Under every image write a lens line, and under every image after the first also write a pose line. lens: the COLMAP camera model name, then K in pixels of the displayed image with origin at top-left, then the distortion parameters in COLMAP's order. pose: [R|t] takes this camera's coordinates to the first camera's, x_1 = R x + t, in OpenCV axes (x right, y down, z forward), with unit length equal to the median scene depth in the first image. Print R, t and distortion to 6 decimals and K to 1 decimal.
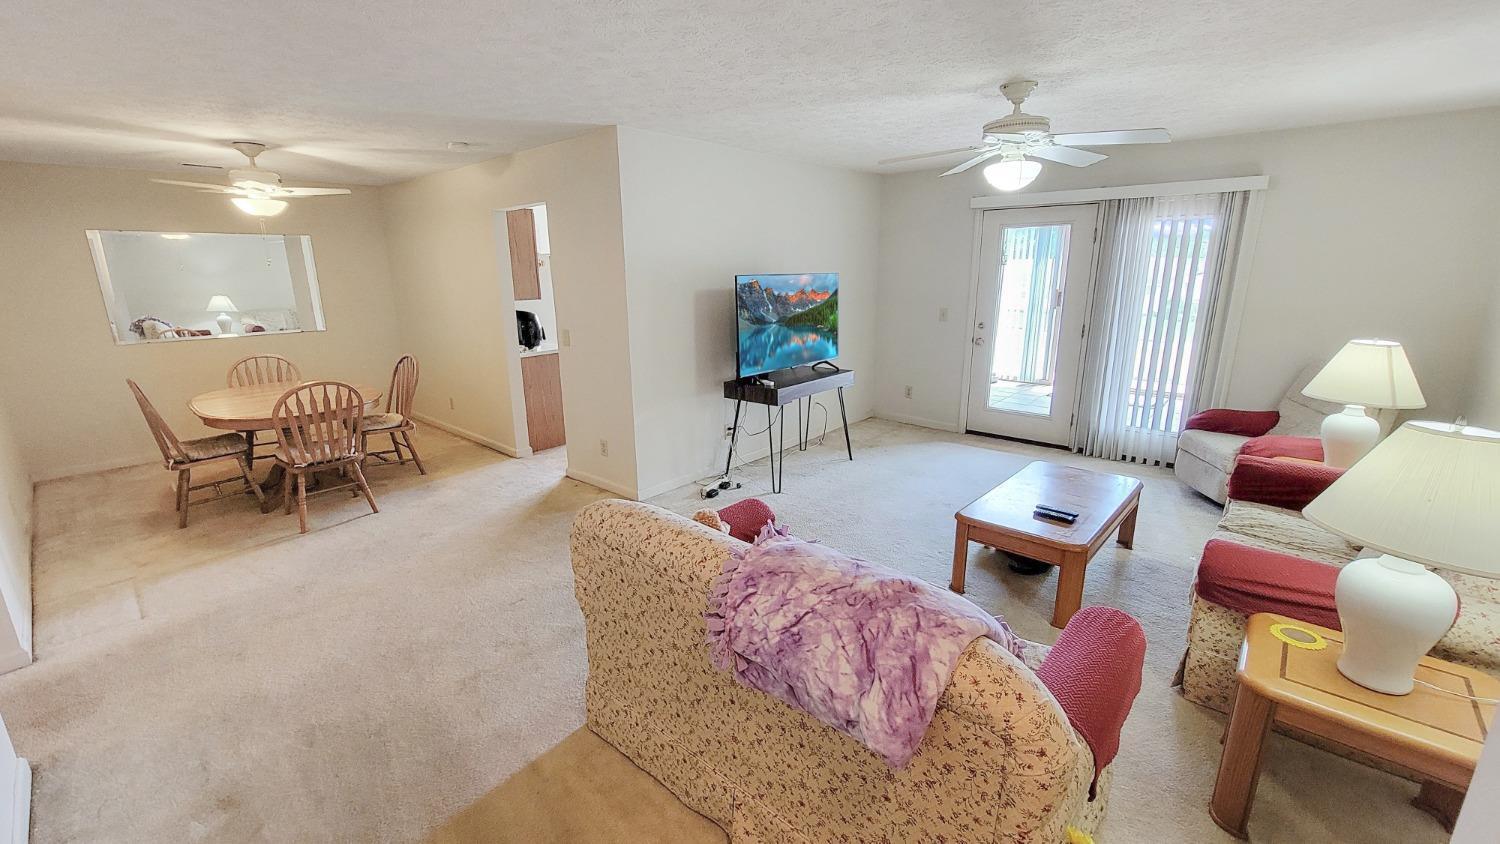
lens RADIAL K [[638.0, 0, 750.0], [0, 638.0, 422.0], [0, 0, 1]] dist [-0.000229, 0.000049]
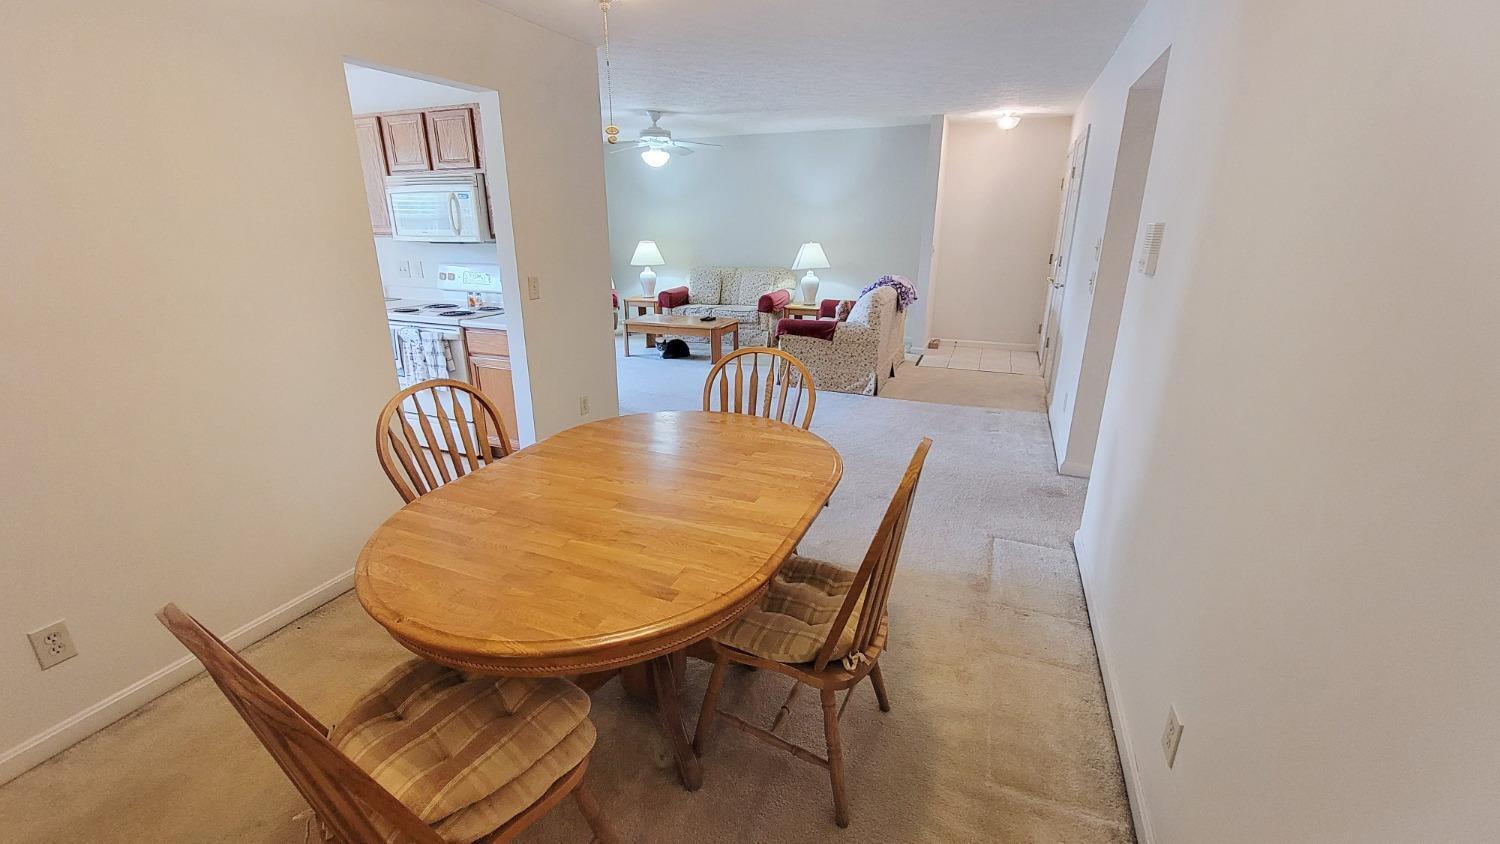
lens RADIAL K [[606.1, 0, 750.0], [0, 606.1, 422.0], [0, 0, 1]] dist [0.001166, 0.000292]
pose [[-0.352449, -0.282741, 0.892097, -1.129532], [0.232150, 0.897055, 0.376030, -0.213677], [-0.906579, 0.339632, -0.250528, 1.063550]]
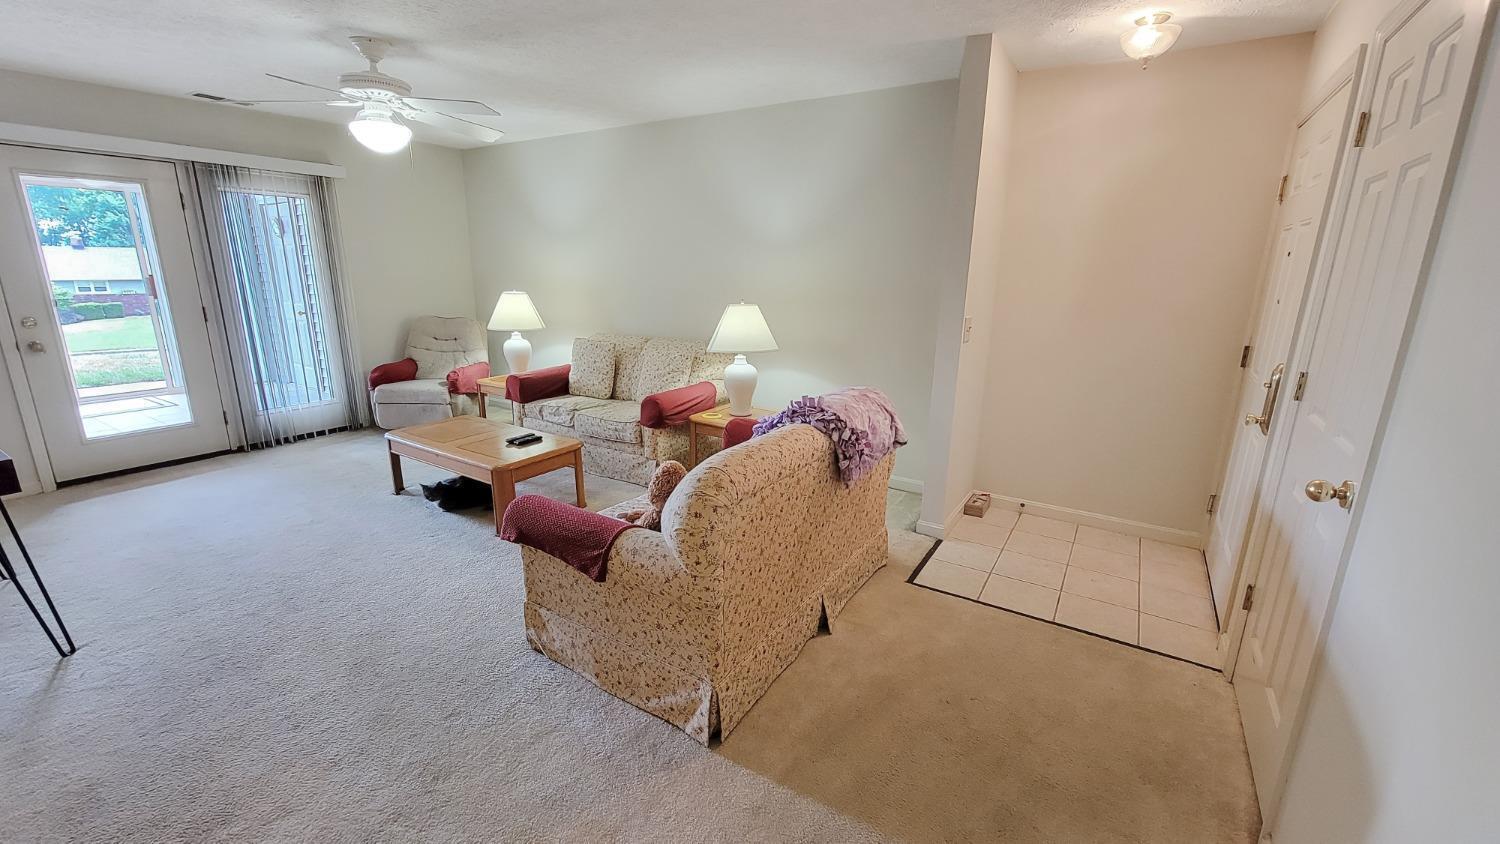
lens RADIAL K [[606.1, 0, 750.0], [0, 606.1, 422.0], [0, 0, 1]] dist [0.001166, 0.000292]
pose [[-0.177923, -0.236254, 0.955263, -0.493595], [0.223541, 0.935669, 0.273044, -0.075559], [-0.958318, 0.262121, -0.113665, 0.489969]]
